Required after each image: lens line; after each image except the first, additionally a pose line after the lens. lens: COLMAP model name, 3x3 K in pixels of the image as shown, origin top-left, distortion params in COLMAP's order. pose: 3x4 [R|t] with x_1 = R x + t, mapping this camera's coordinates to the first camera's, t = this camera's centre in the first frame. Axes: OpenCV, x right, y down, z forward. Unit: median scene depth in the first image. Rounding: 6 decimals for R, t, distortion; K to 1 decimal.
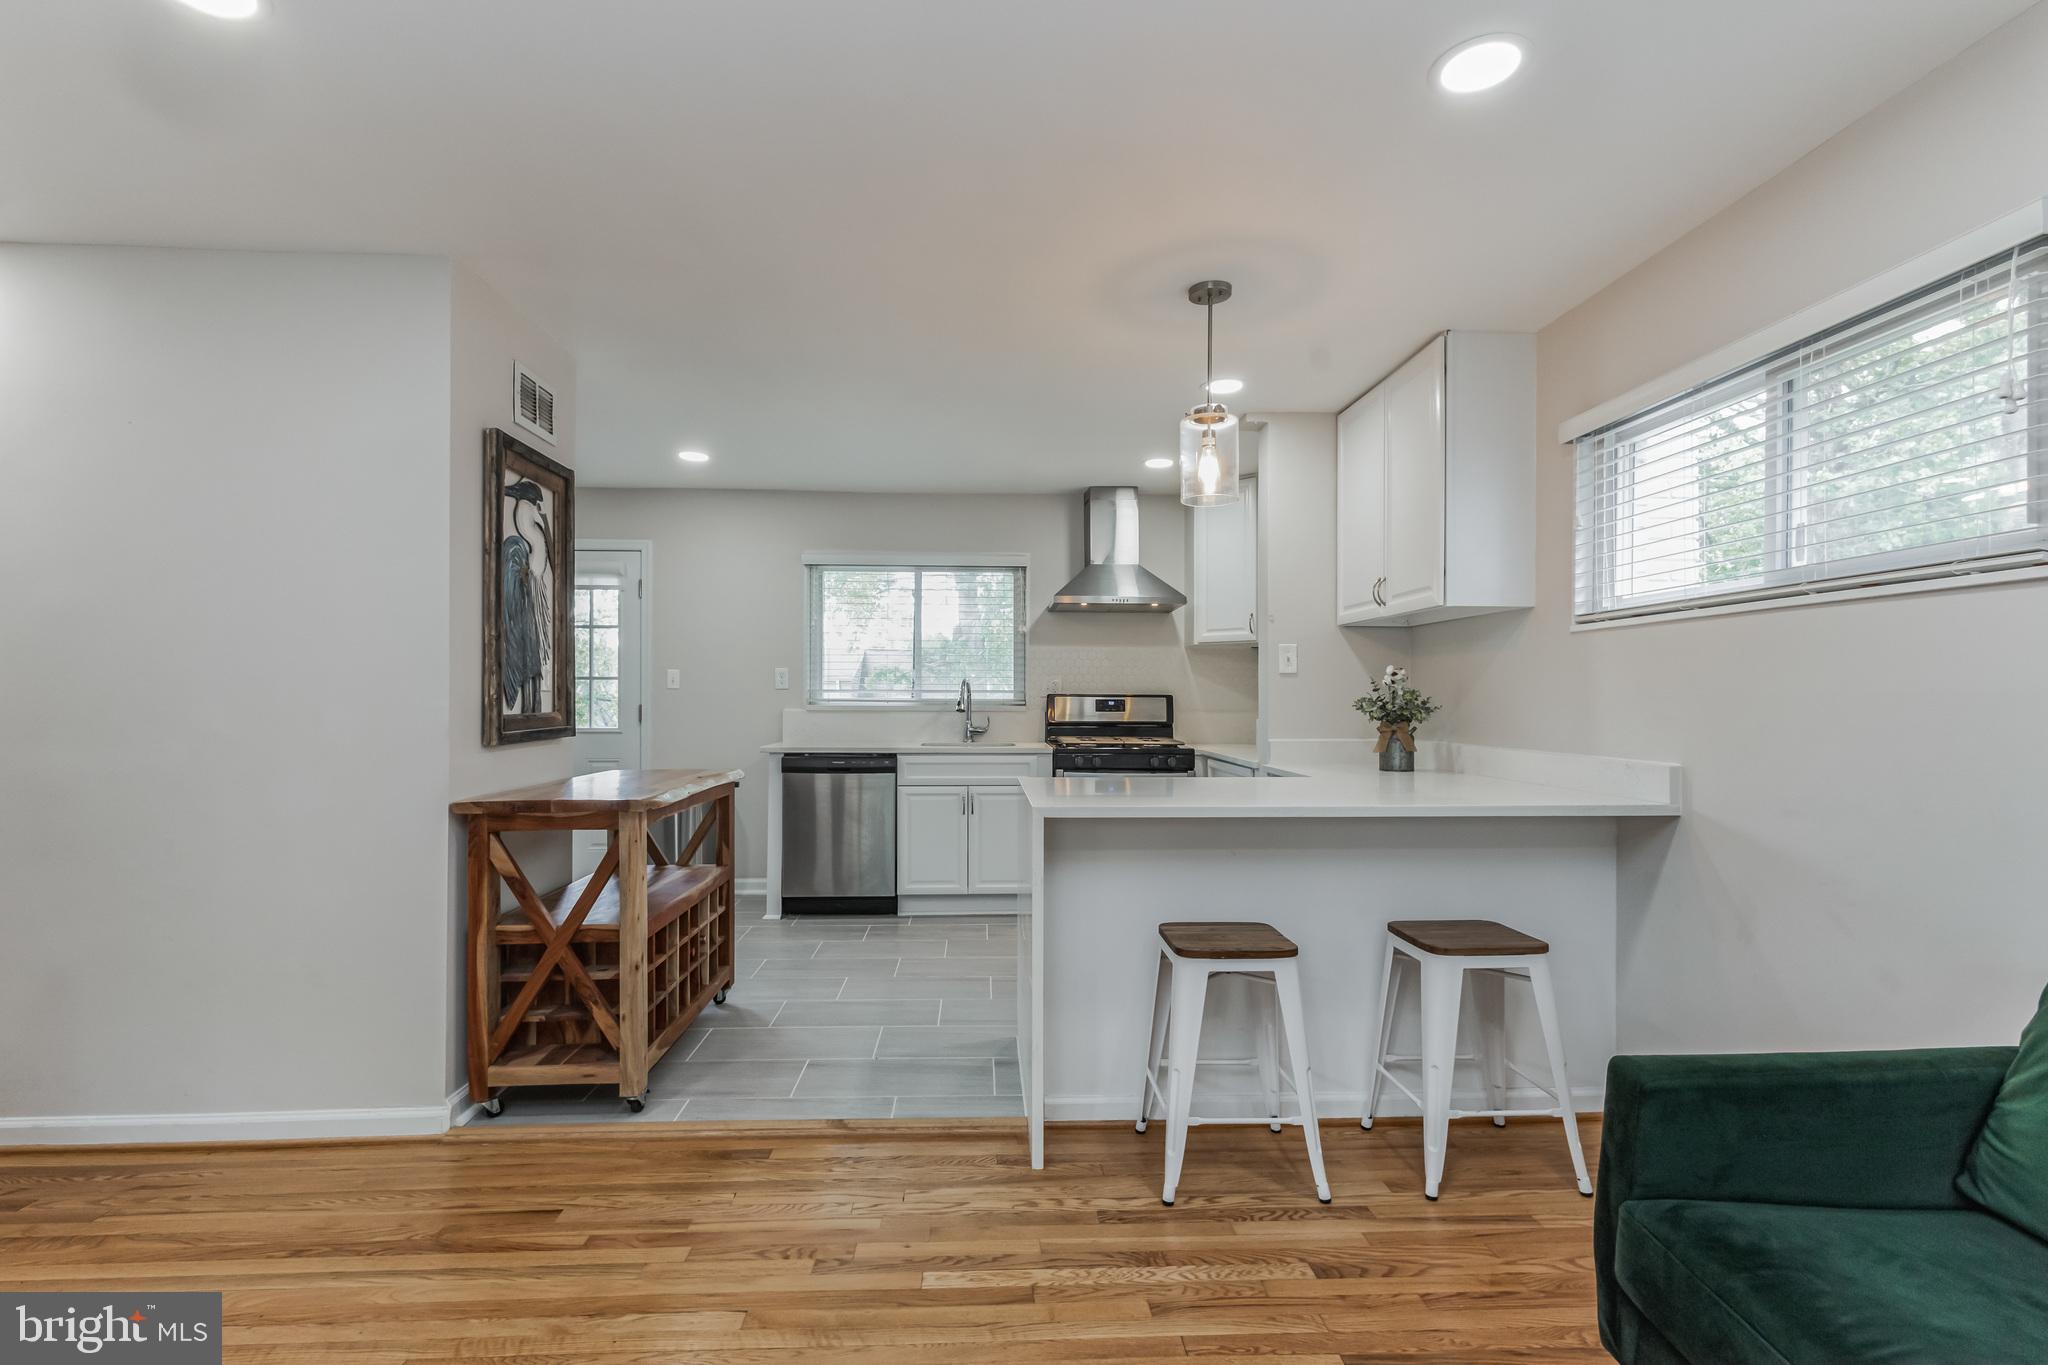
lens RADIAL K [[936.5, 0, 1018.4], [0, 936.5, 689.7], [0, 0, 1]] dist [0.003882, 0.000143]
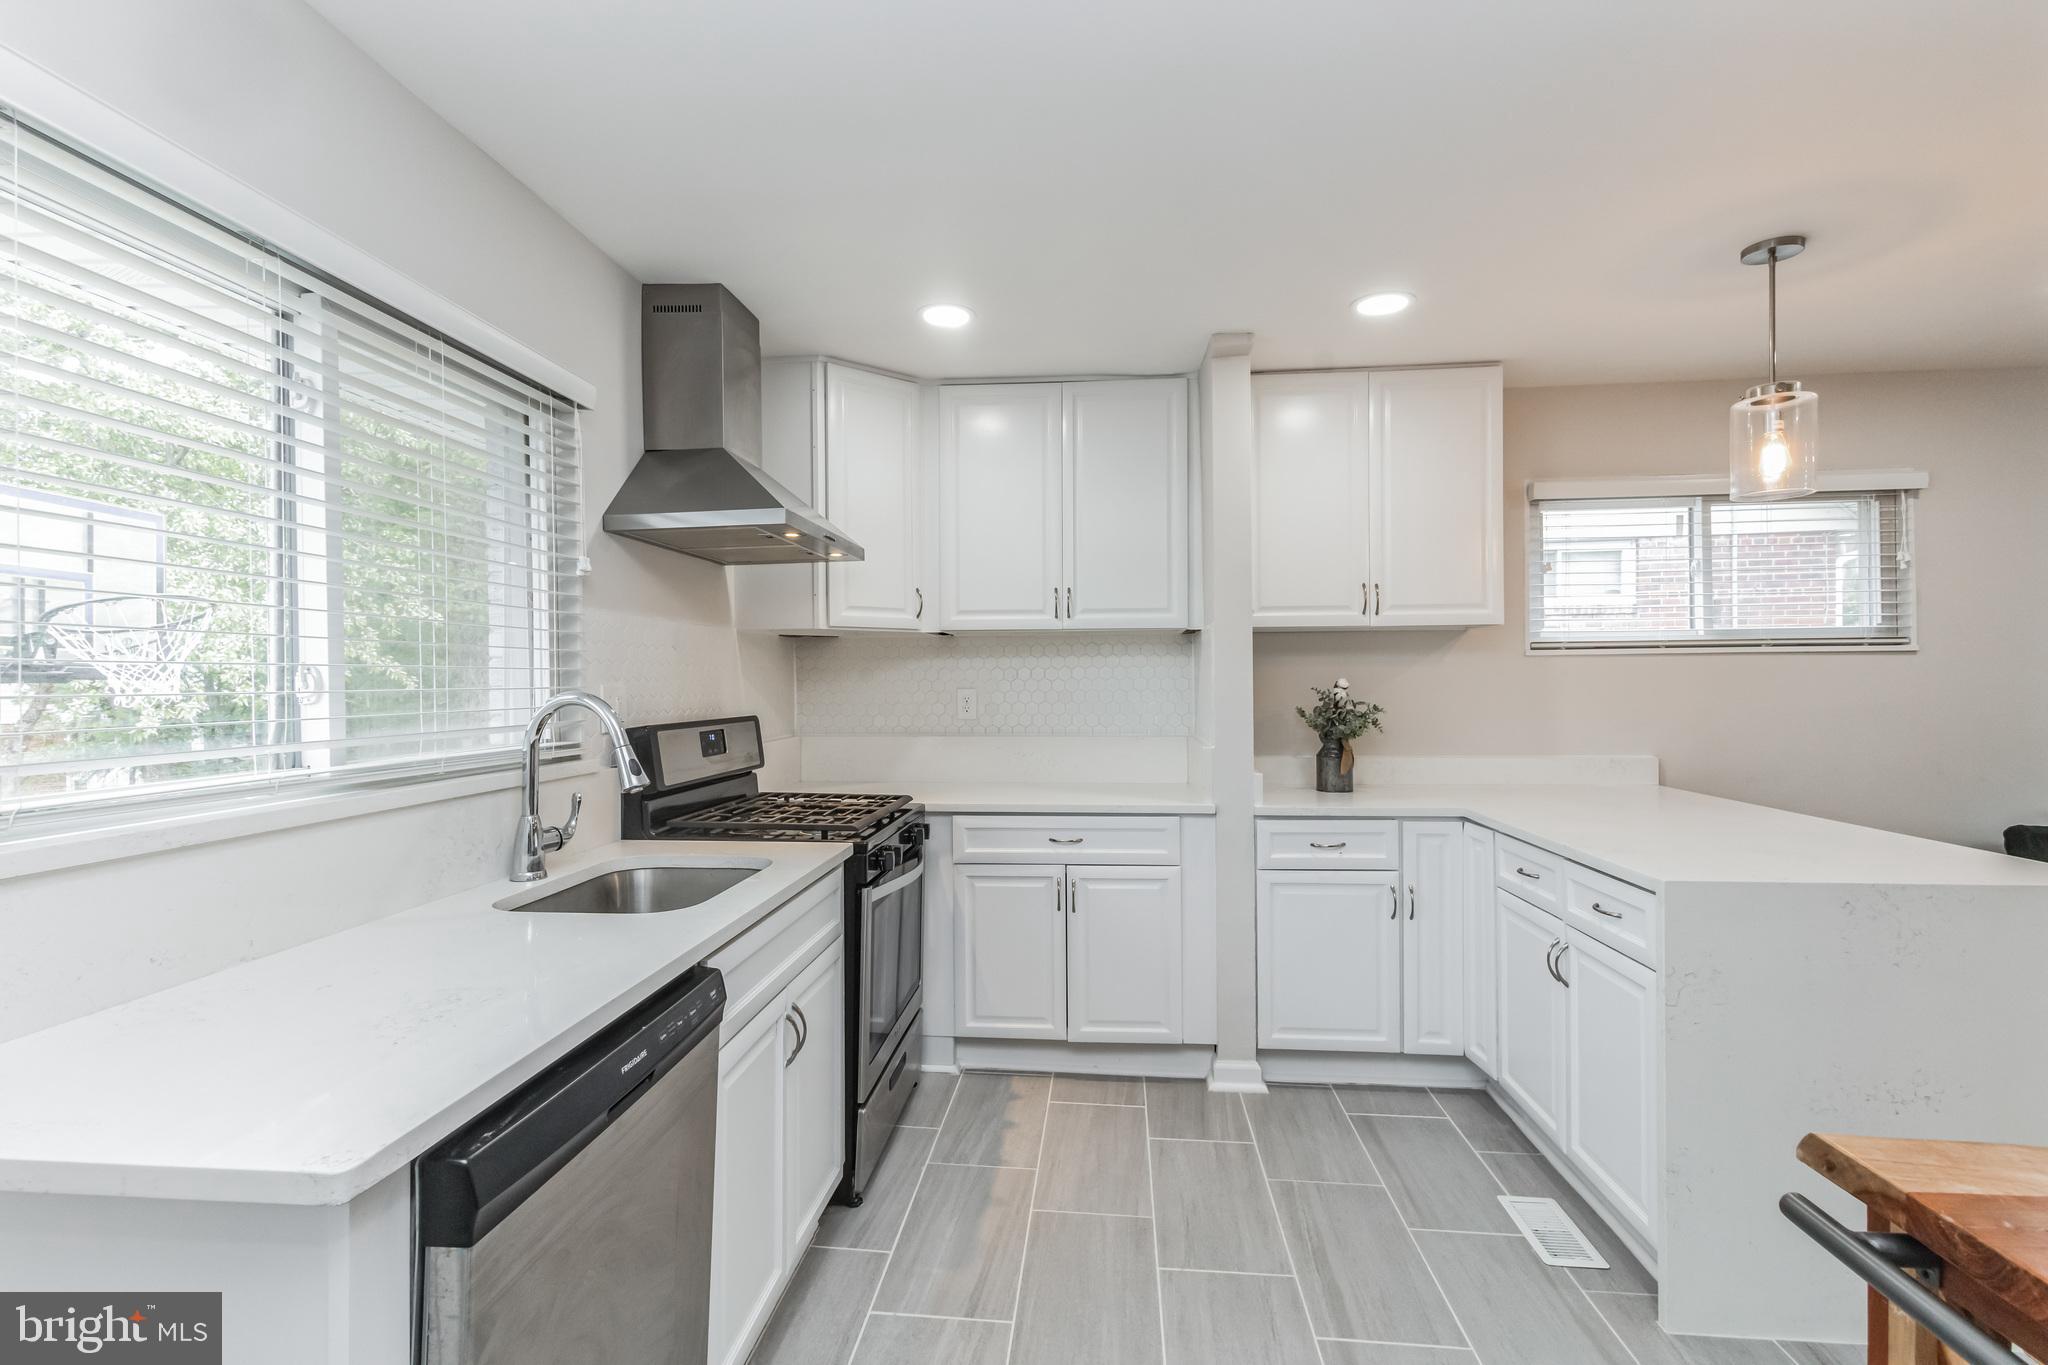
lens RADIAL K [[936.5, 0, 1018.4], [0, 936.5, 689.7], [0, 0, 1]] dist [0.003882, 0.000143]
pose [[0.135174, -0.011253, 0.990758, -0.638823], [-0.001488, 0.999932, 0.011561, -0.027306], [-0.990821, -0.003037, 0.135148, 1.346623]]
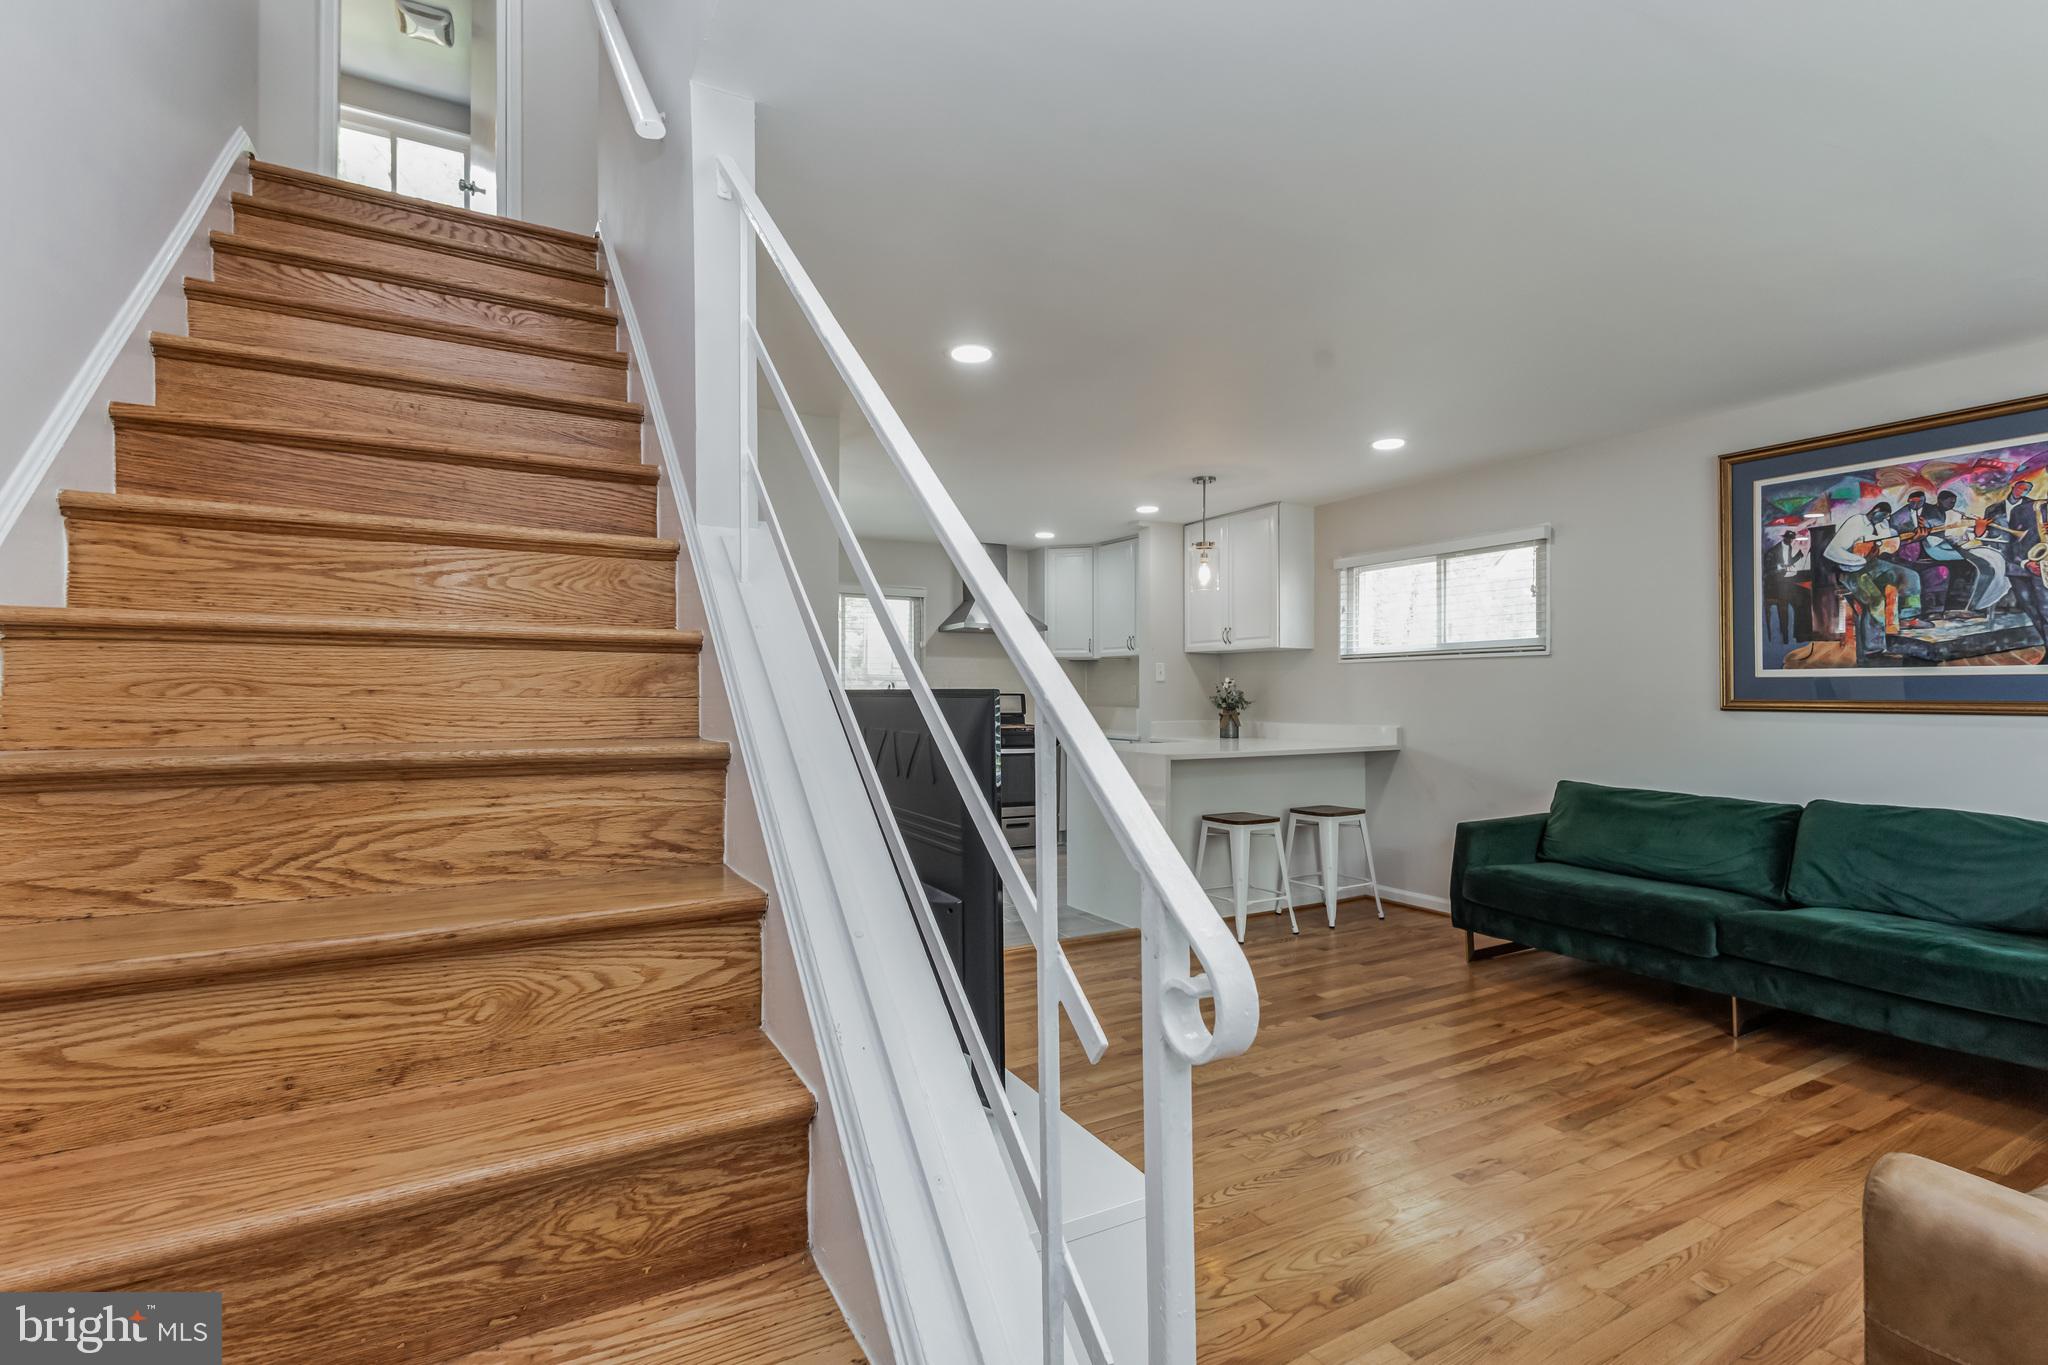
lens RADIAL K [[936.5, 0, 1018.4], [0, 936.5, 689.7], [0, 0, 1]] dist [0.003882, 0.000143]
pose [[0.884820, -0.001326, 0.465932, -0.857235], [-0.001012, 0.999988, 0.004768, -0.012288], [-0.465933, -0.004691, 0.884808, -0.409697]]
